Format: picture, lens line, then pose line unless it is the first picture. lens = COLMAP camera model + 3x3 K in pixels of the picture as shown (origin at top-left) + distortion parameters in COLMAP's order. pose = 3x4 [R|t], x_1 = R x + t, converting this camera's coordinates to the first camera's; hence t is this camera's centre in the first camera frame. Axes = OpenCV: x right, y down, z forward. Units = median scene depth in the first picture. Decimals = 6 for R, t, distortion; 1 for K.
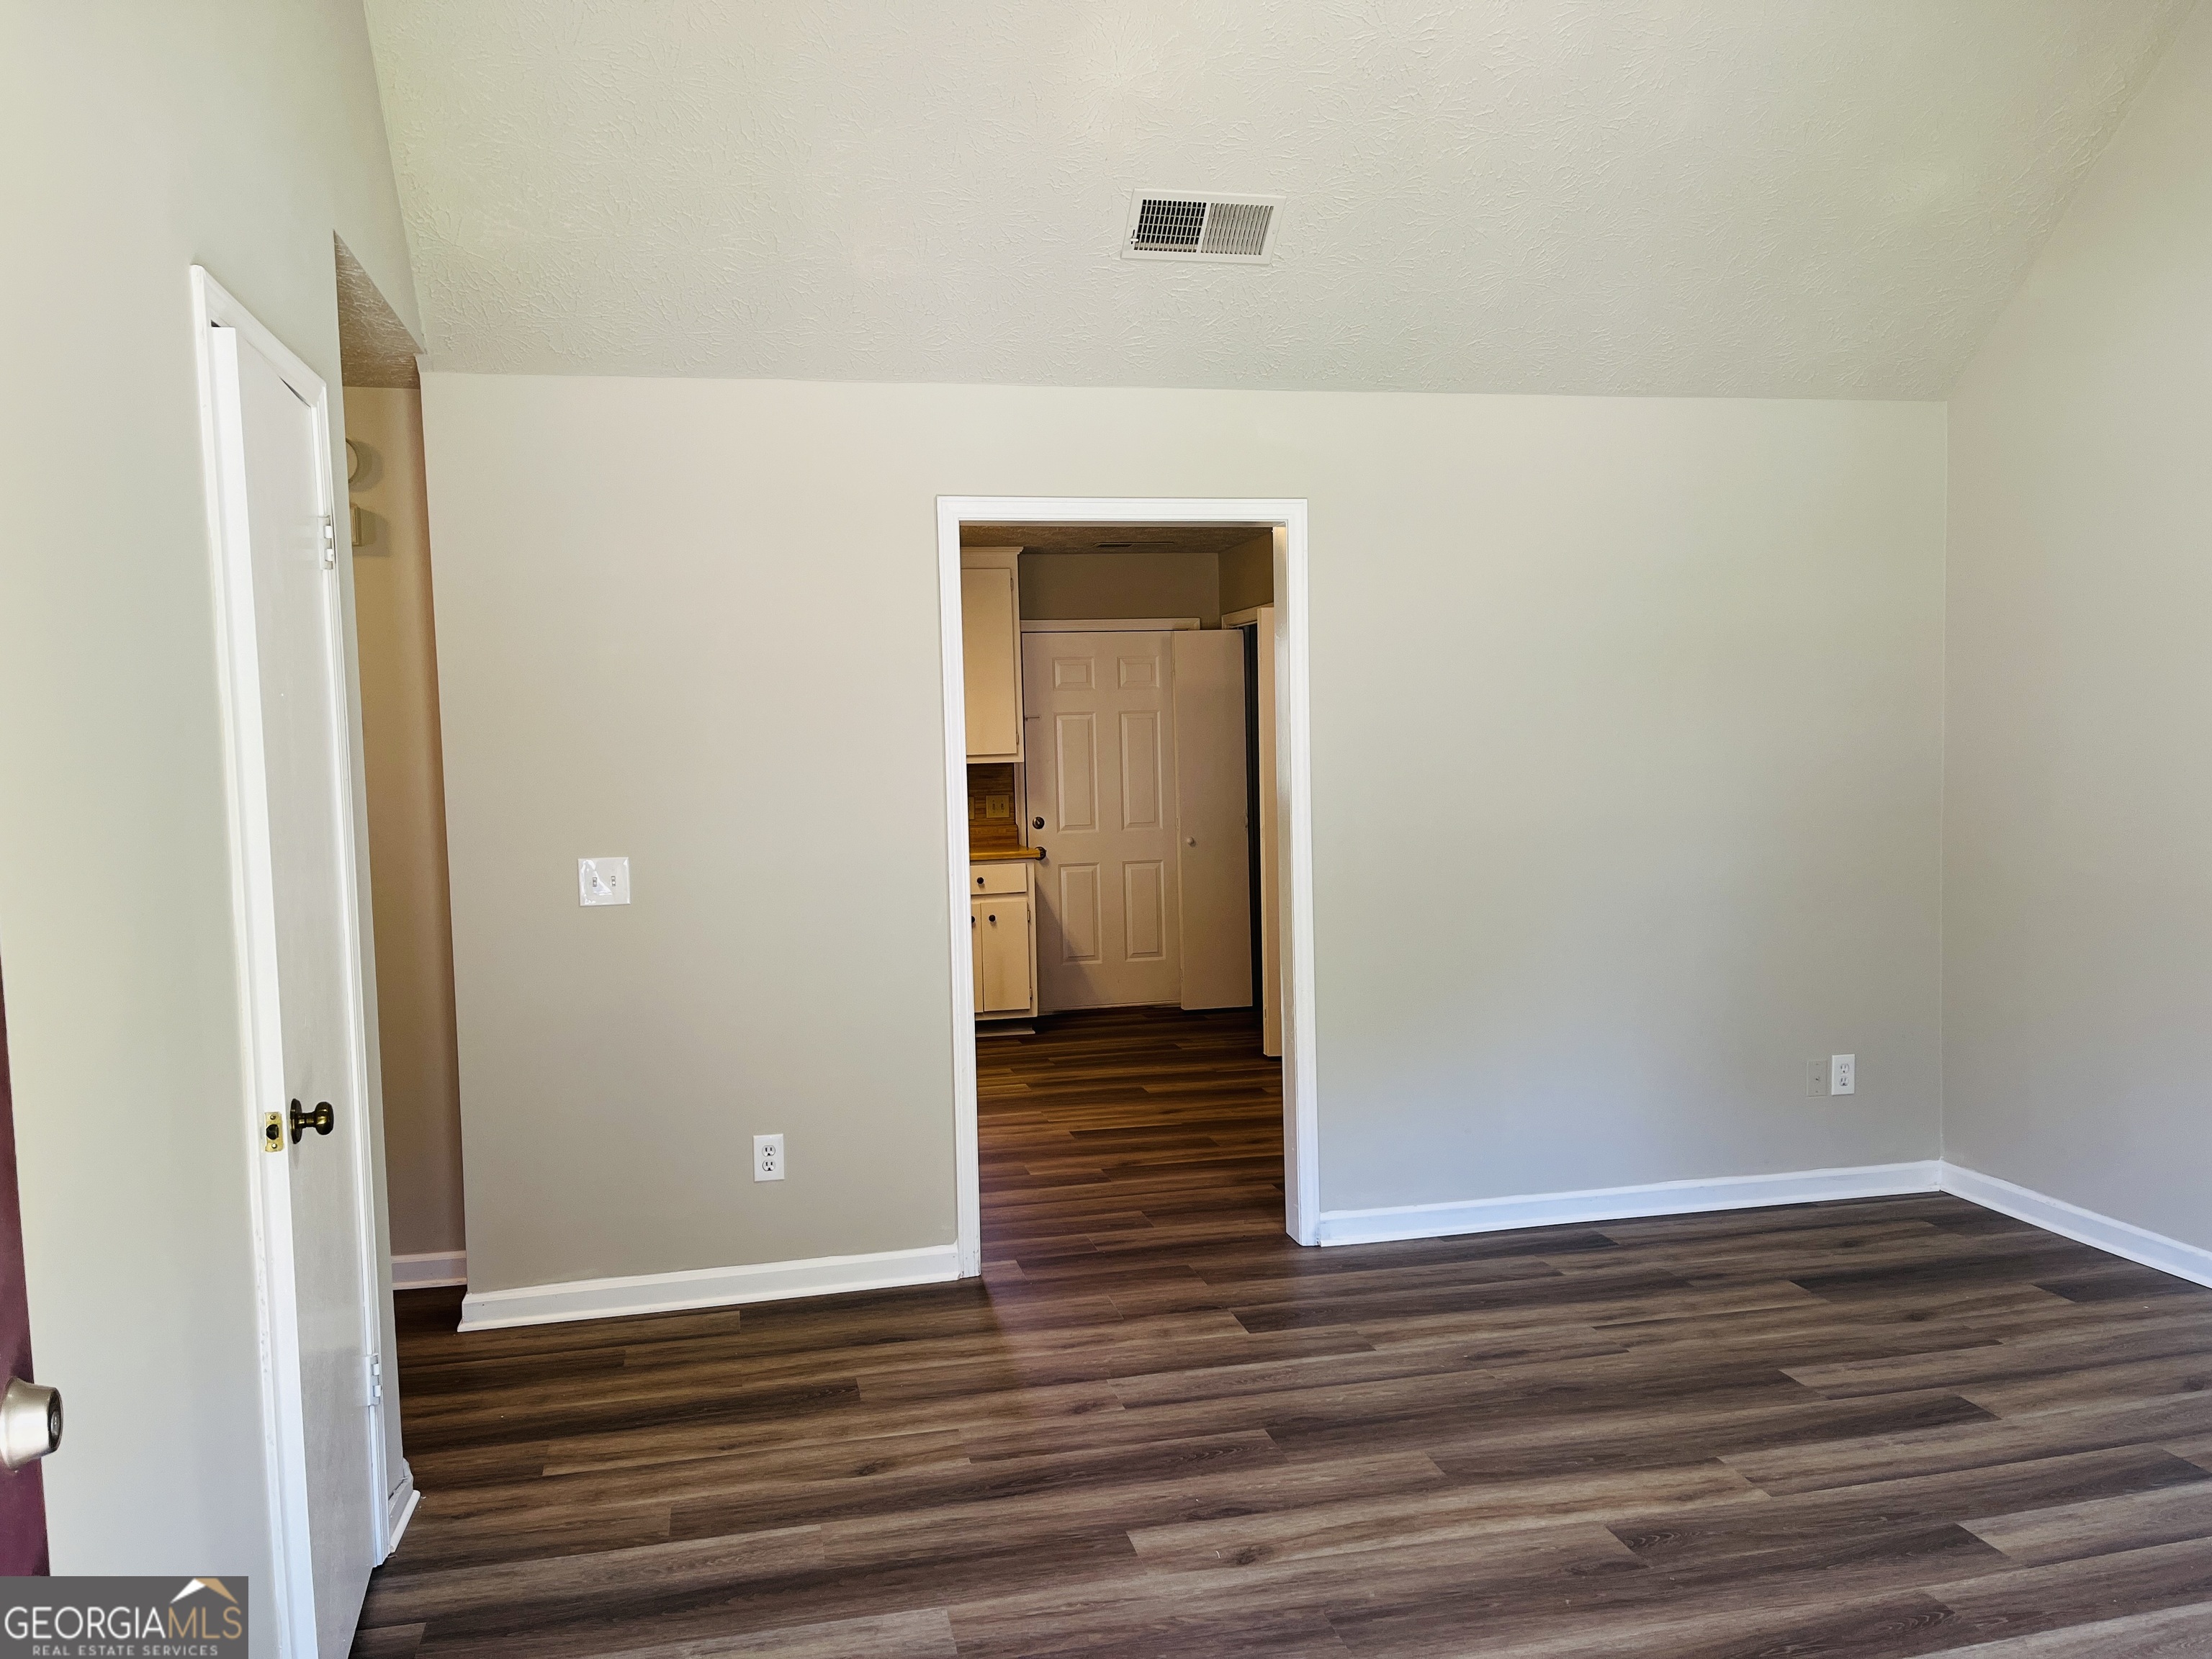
lens RADIAL K [[1680.3, 0, 1083.3], [0, 1680.3, 829.4], [0, 0, 1]] dist [0.078764, -0.110326]
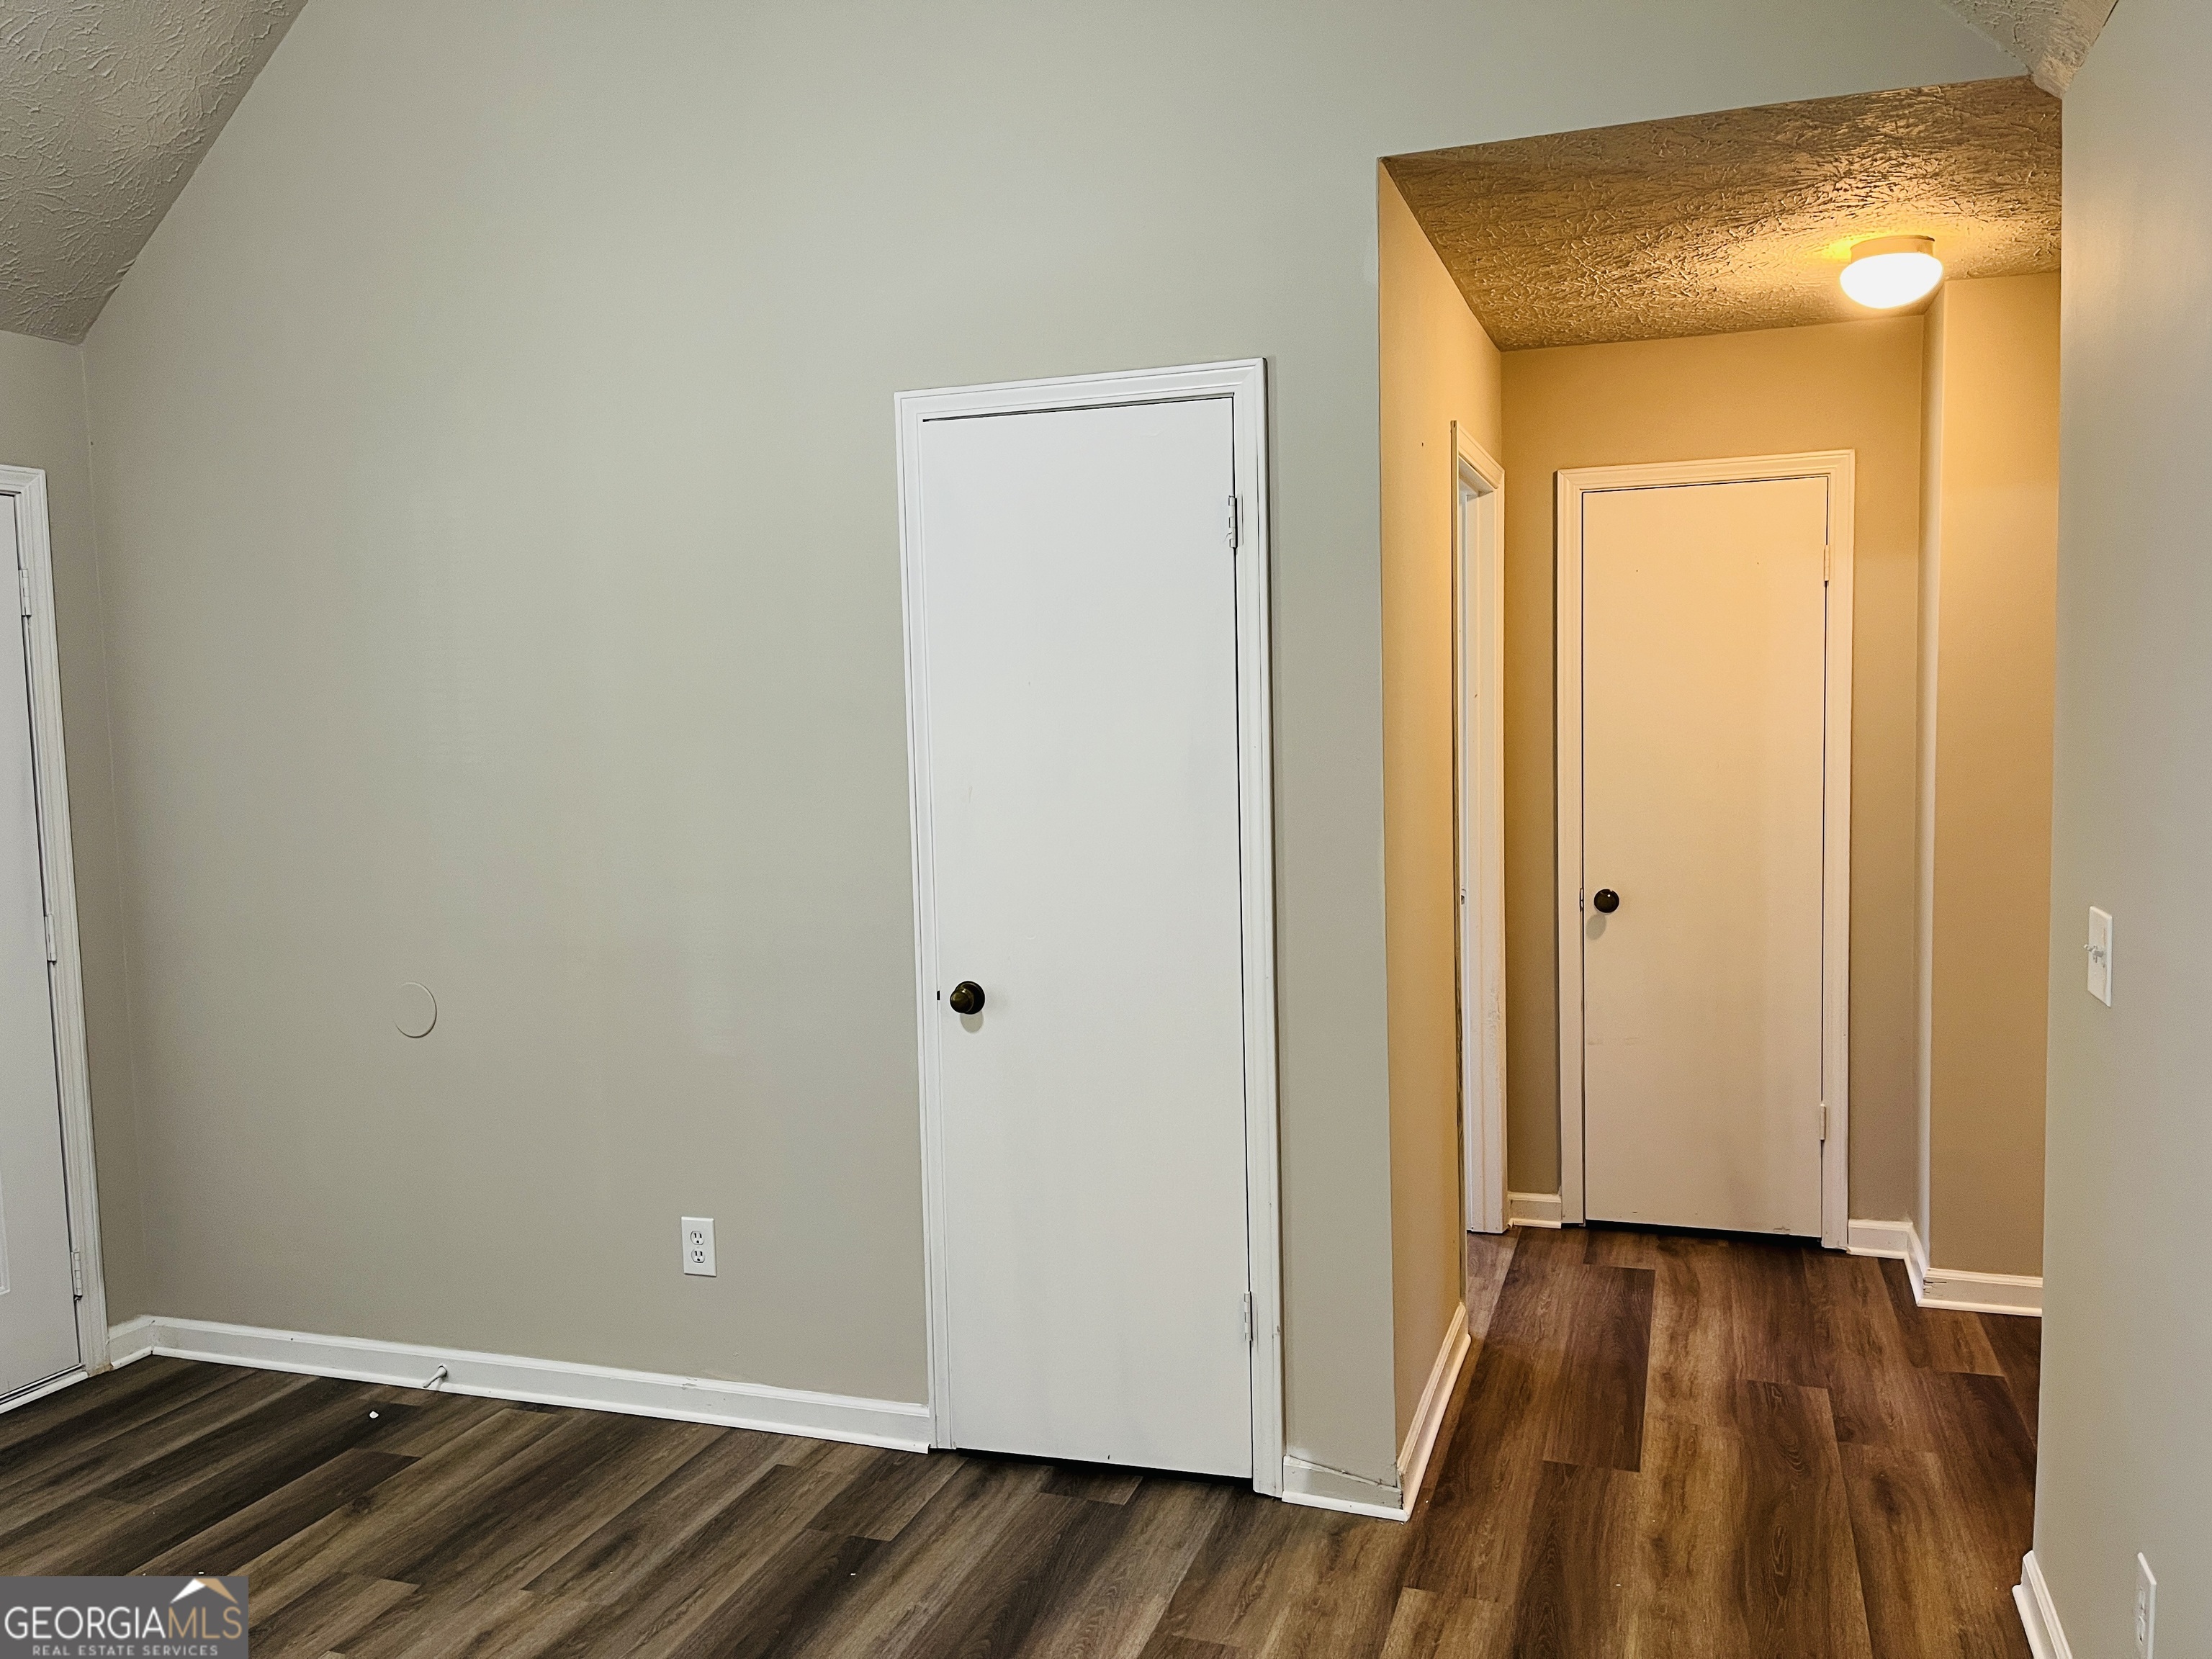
lens RADIAL K [[1680.3, 0, 1085.9], [0, 1680.3, 825.9], [0, 0, 1]] dist [0.078764, -0.110326]
pose [[-0.530225, 0.096987, -0.842292, 0.358815], [-0.015614, 0.992150, 0.124072, -0.074422], [0.847713, 0.078938, -0.524548, 1.069983]]
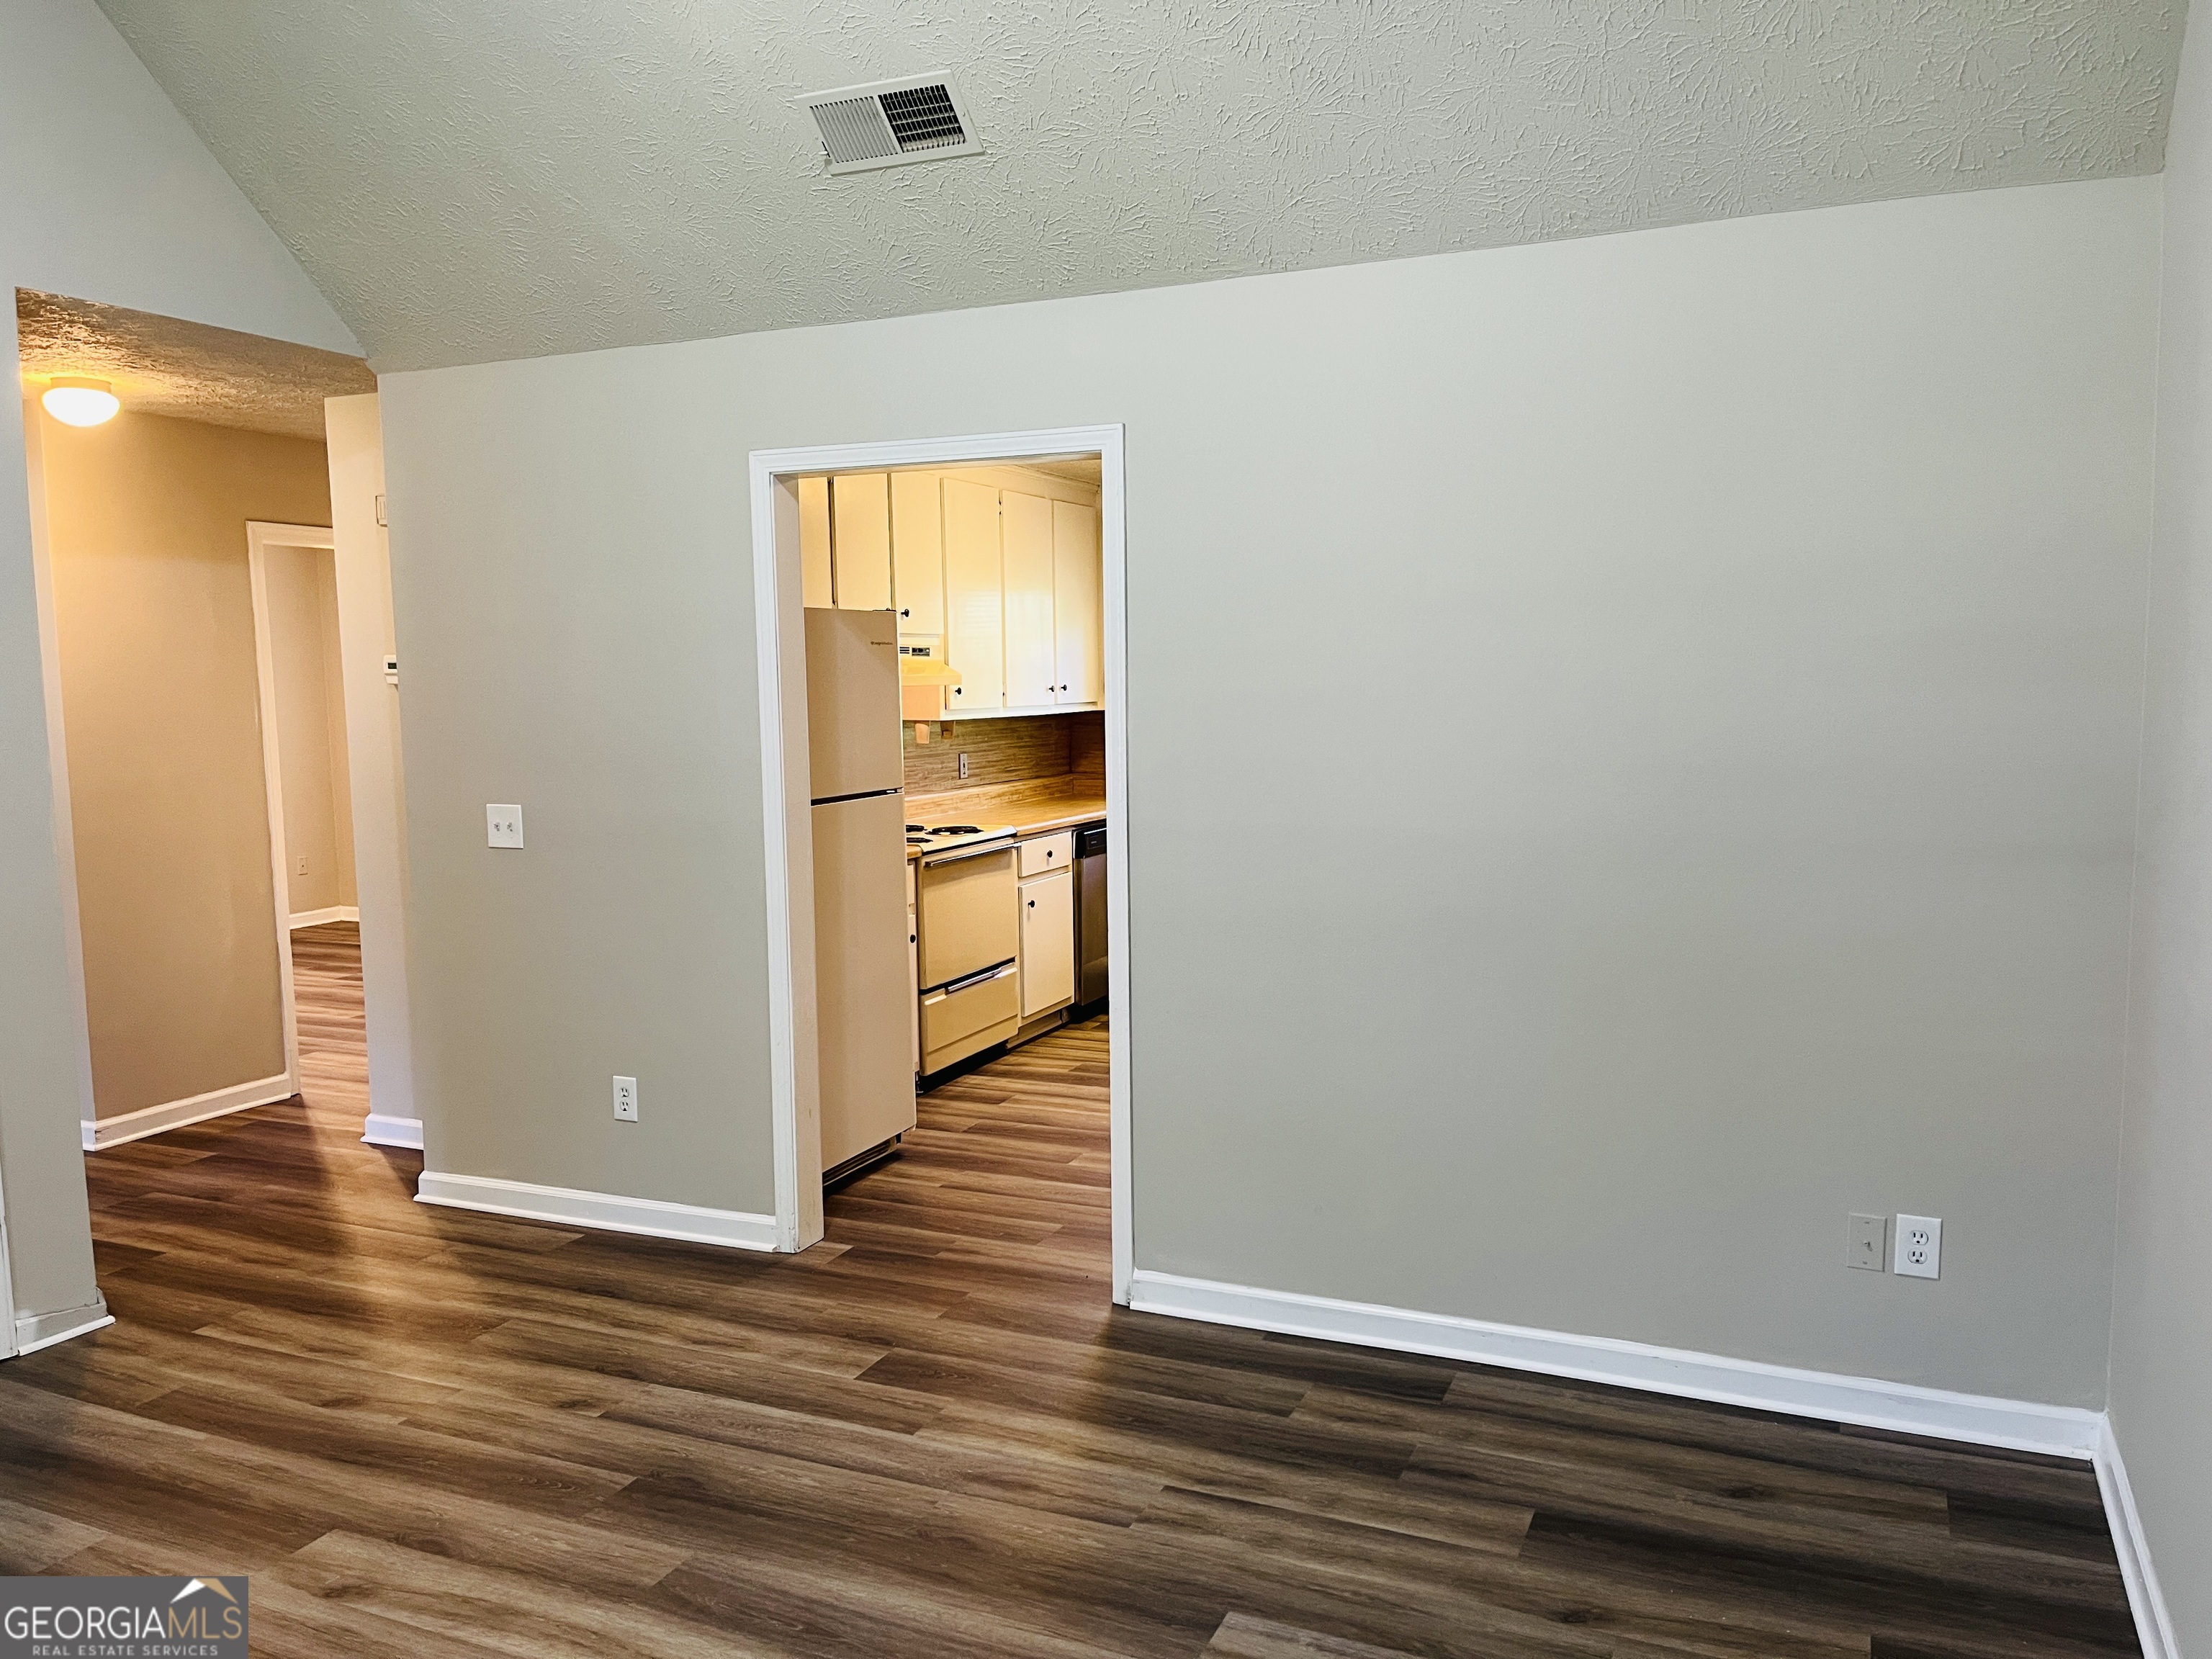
lens RADIAL K [[1680.3, 0, 1106.2], [0, 1680.3, 849.9], [0, 0, 1]] dist [0.078764, -0.110326]
pose [[0.803590, 0.078568, -0.589974, 0.716097], [-0.041774, 0.996250, 0.075774, -0.054476], [0.593715, -0.036246, 0.803859, 0.372705]]
